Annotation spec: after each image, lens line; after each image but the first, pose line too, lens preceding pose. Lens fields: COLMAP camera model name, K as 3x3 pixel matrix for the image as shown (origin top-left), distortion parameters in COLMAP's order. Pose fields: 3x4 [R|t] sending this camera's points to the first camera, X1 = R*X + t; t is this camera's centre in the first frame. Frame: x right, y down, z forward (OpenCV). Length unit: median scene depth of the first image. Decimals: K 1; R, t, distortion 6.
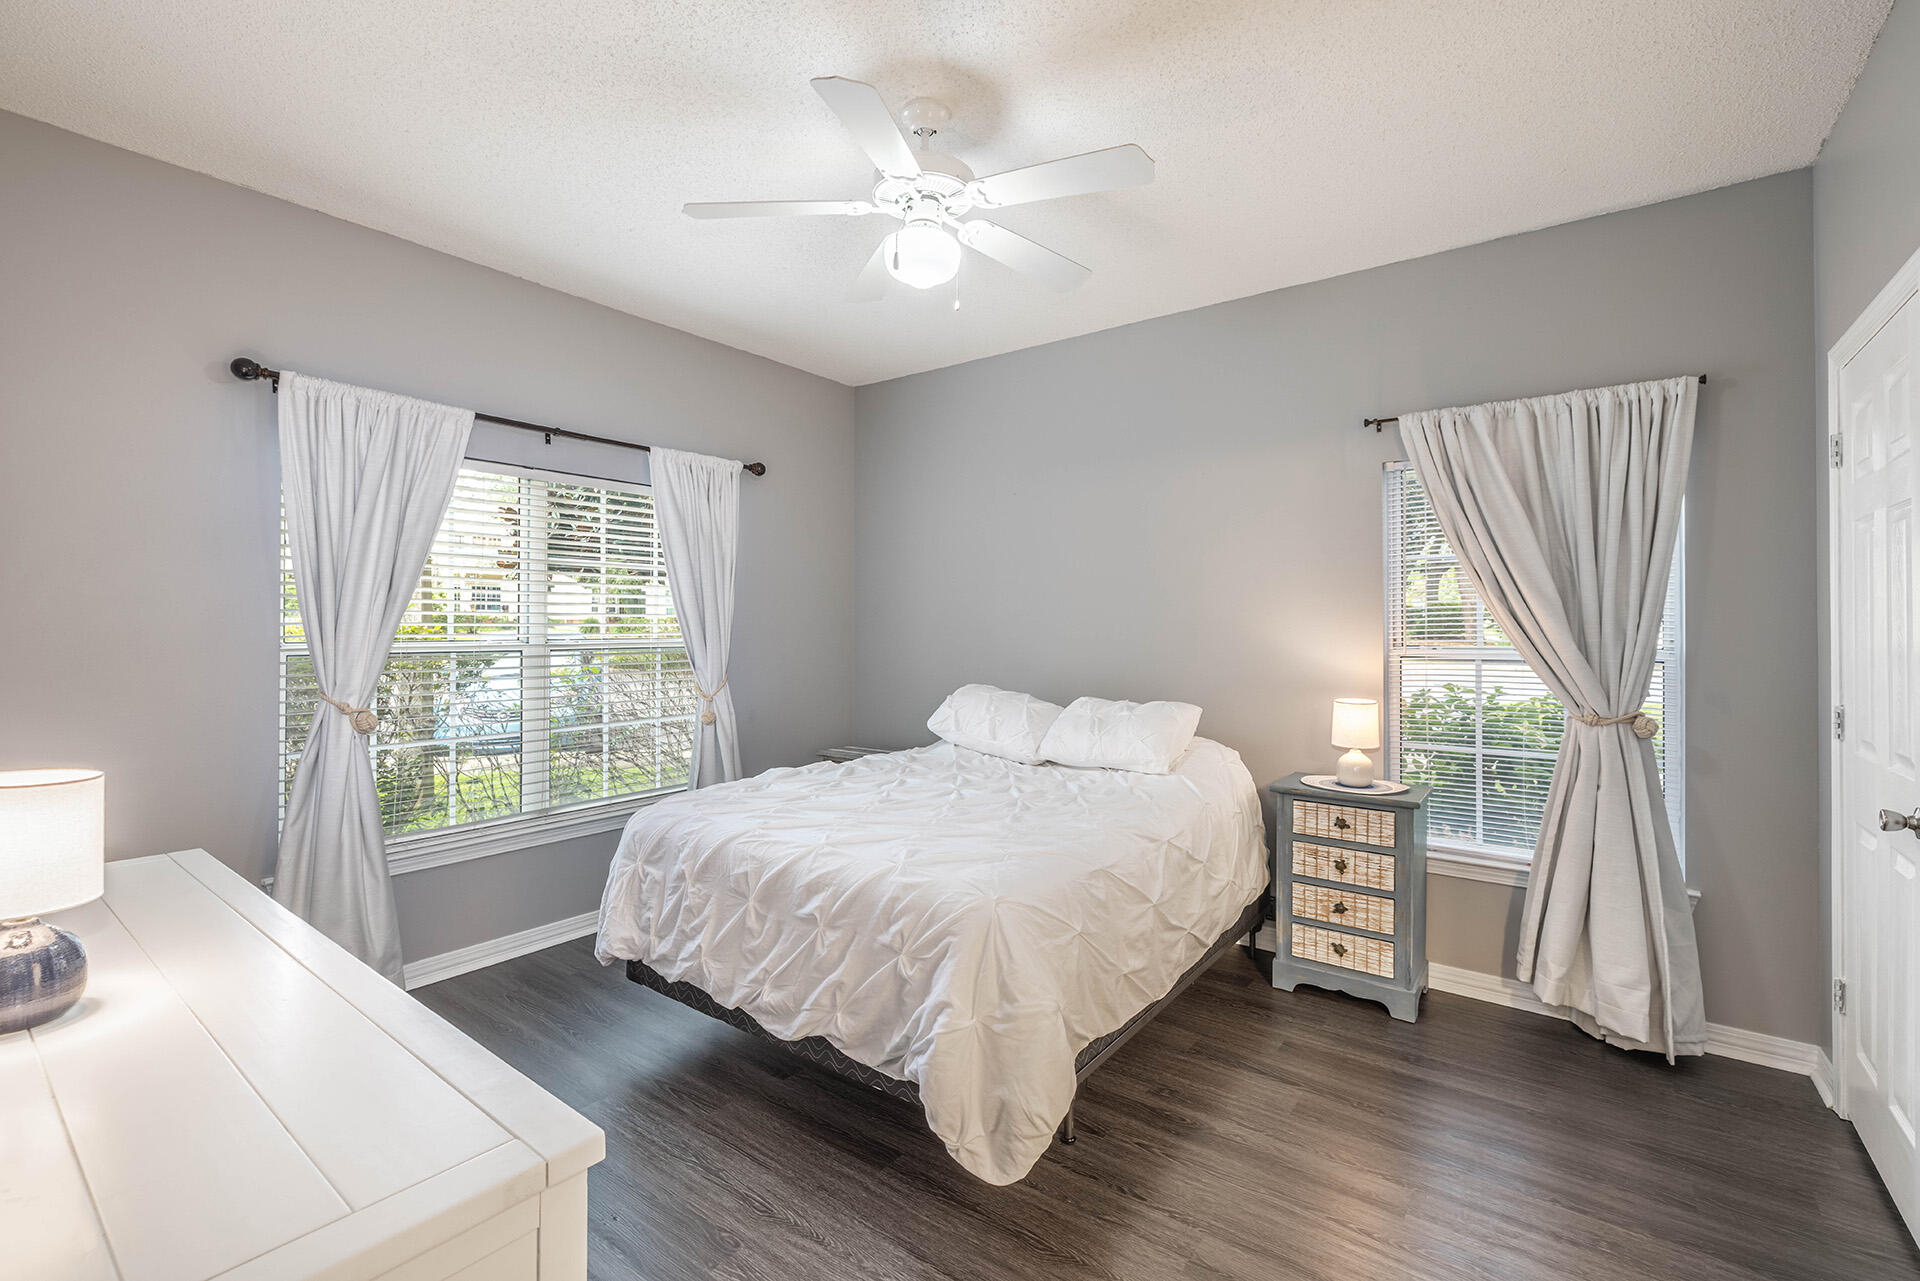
lens RADIAL K [[838.8, 0, 950.6], [0, 838.8, 633.8], [0, 0, 1]] dist [-0.001765, 0.000185]
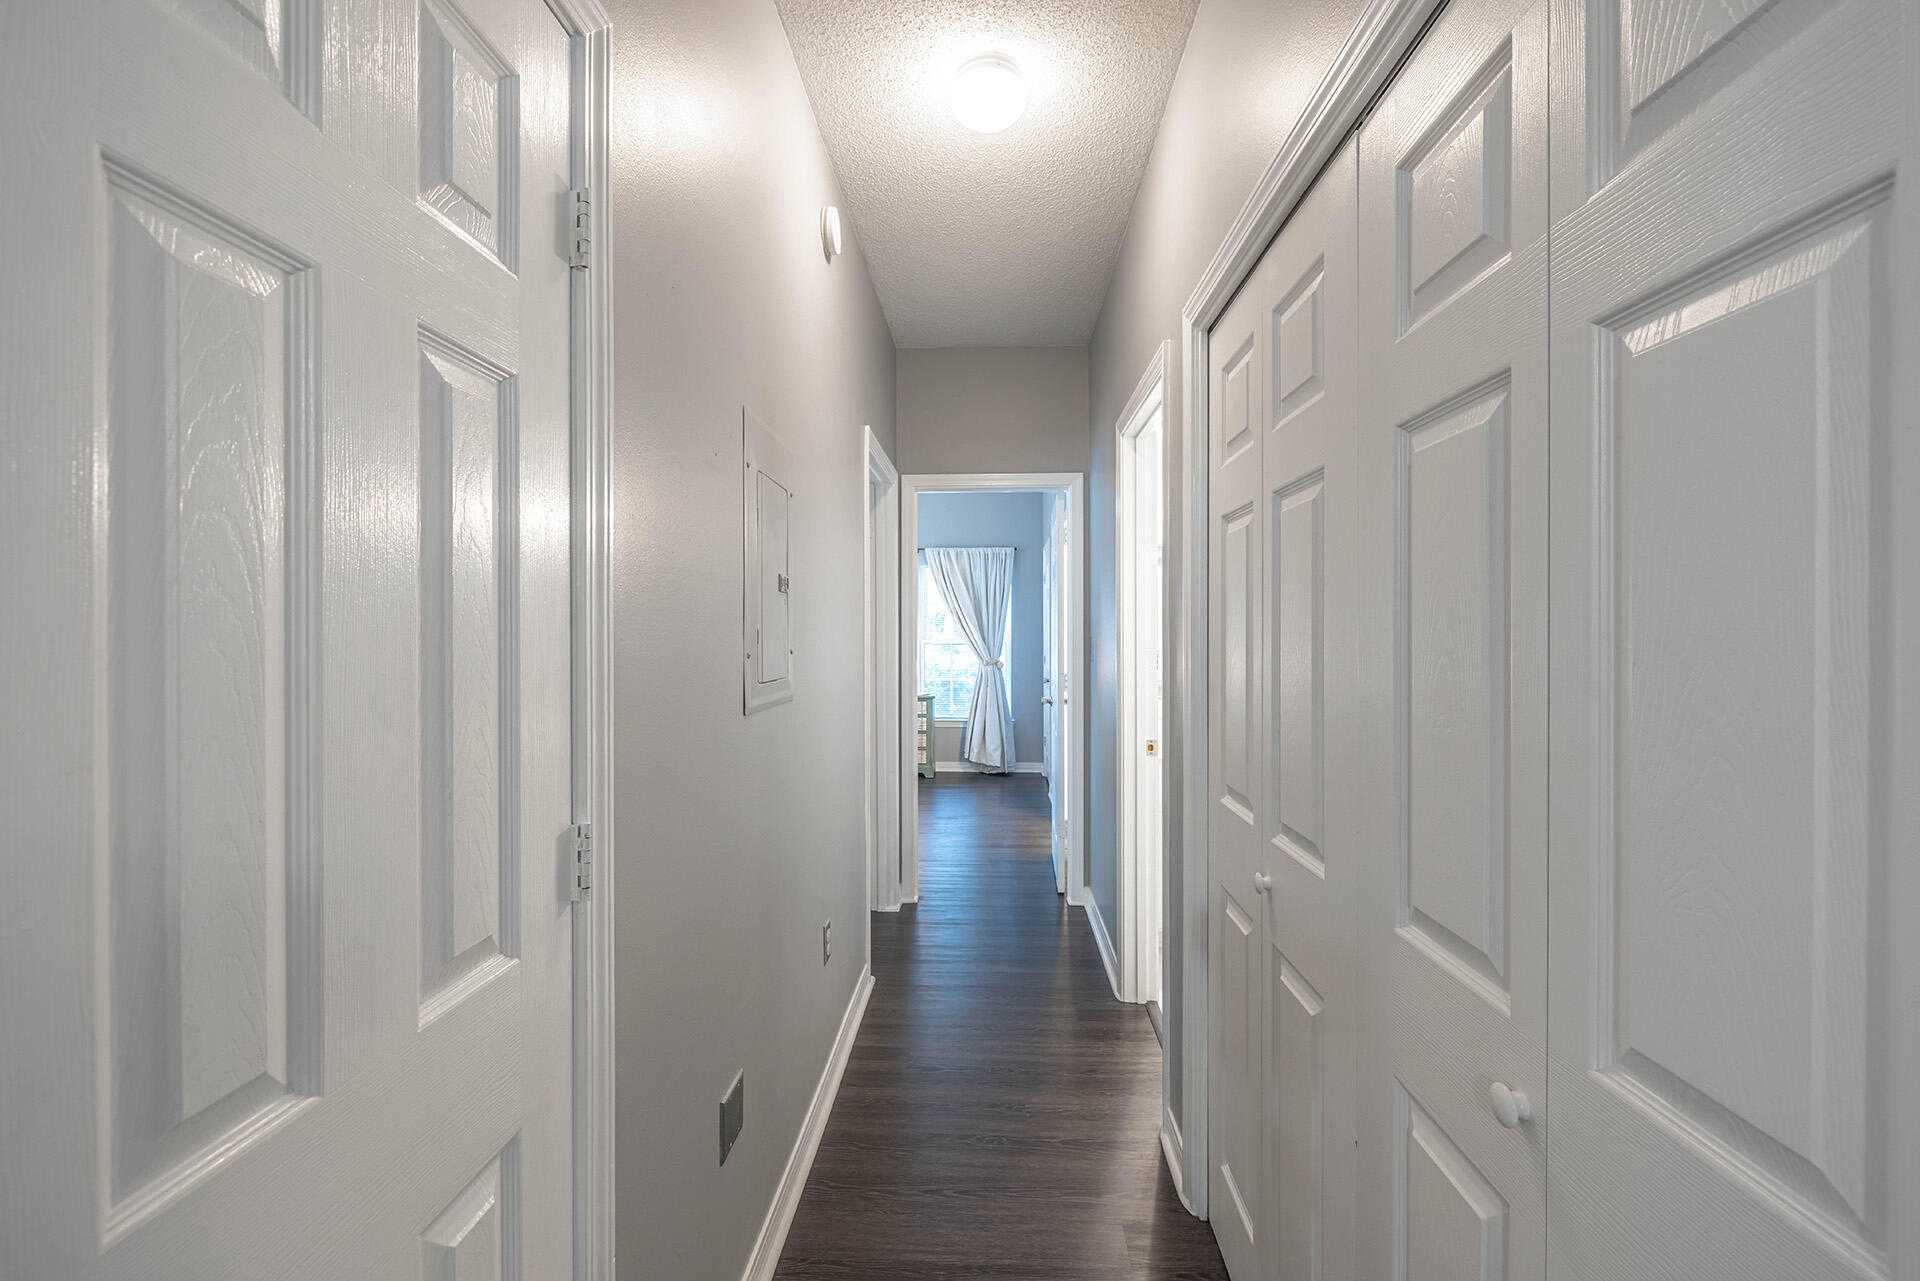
lens RADIAL K [[802.2, 0, 962.3], [0, 802.2, 634.5], [0, 0, 1]] dist [-0.002899, 0.000759]
pose [[0.807161, -0.001433, 0.590330, -0.897820], [-0.001465, 0.999989, 0.004431, -0.010264], [-0.590330, -0.004441, 0.807150, -1.139640]]
